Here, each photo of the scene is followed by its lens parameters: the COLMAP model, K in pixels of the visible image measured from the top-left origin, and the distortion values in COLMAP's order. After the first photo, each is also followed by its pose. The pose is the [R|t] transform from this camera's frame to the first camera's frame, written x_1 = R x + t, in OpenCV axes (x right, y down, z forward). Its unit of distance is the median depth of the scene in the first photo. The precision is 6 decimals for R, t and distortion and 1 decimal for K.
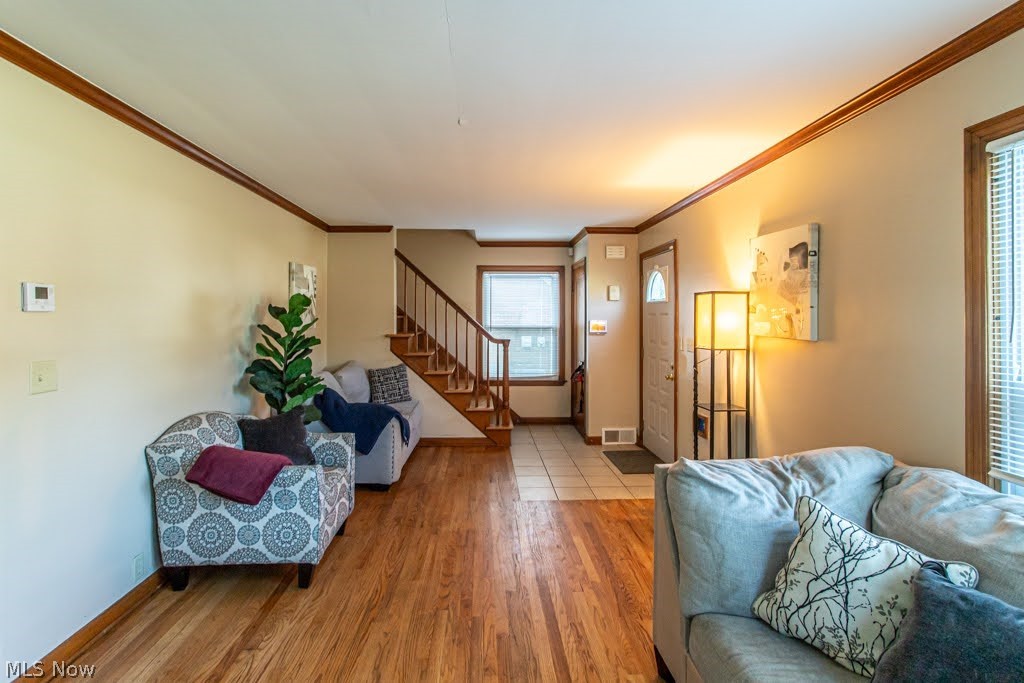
lens RADIAL K [[512.2, 0, 501.6], [0, 512.2, 321.4], [0, 0, 1]] dist [-0.000116, 0.000591]
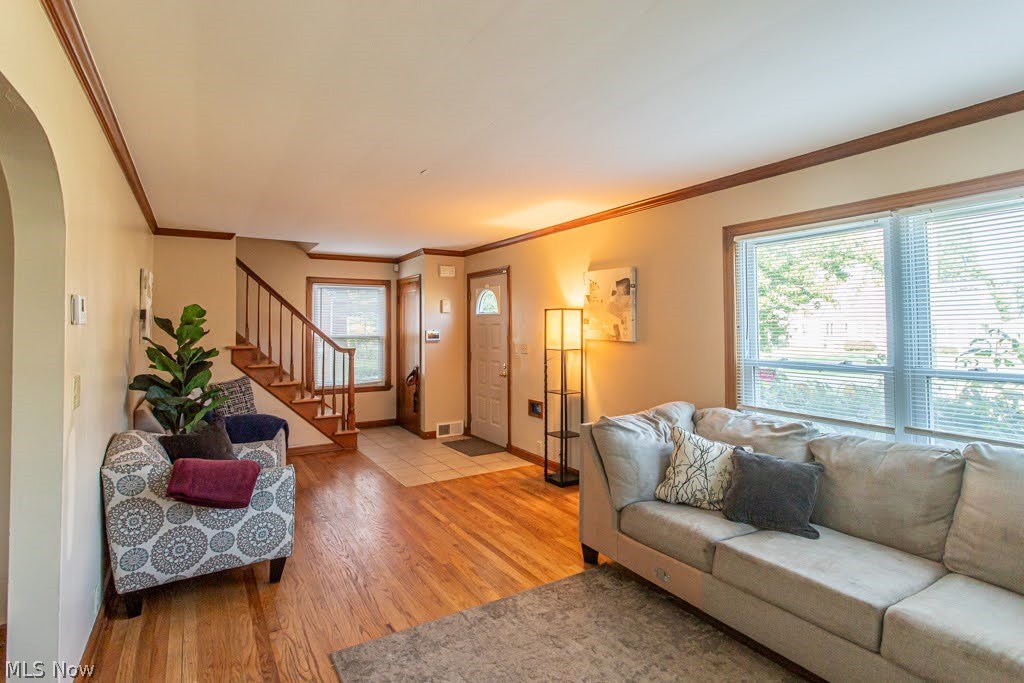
lens RADIAL K [[512.2, 0, 501.6], [0, 512.2, 321.4], [0, 0, 1]] dist [-0.000116, 0.000591]
pose [[0.876481, -0.000344, 0.481436, -0.432229], [0.009178, 0.999830, -0.015993, -0.002288], [-0.481349, 0.018436, 0.876335, -0.153869]]
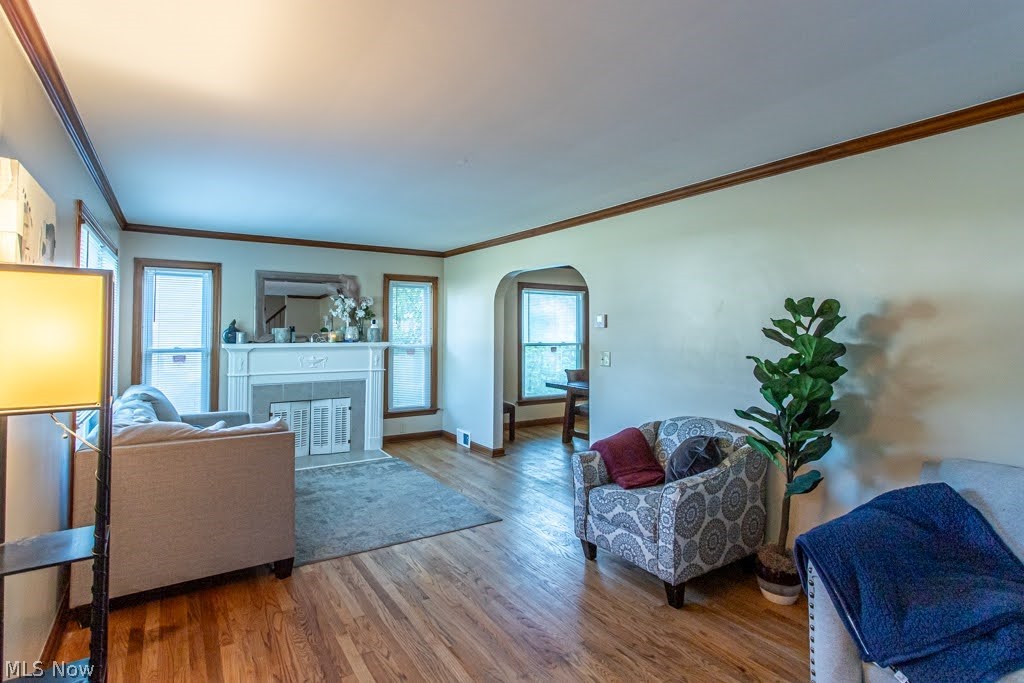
lens RADIAL K [[512.2, 0, 501.6], [0, 512.2, 321.4], [0, 0, 1]] dist [-0.000116, 0.000591]
pose [[-0.861065, -0.008911, -0.508417, 0.361817], [-0.008290, 0.999960, -0.003488, -0.022790], [0.508427, 0.001212, -0.861104, 1.721537]]
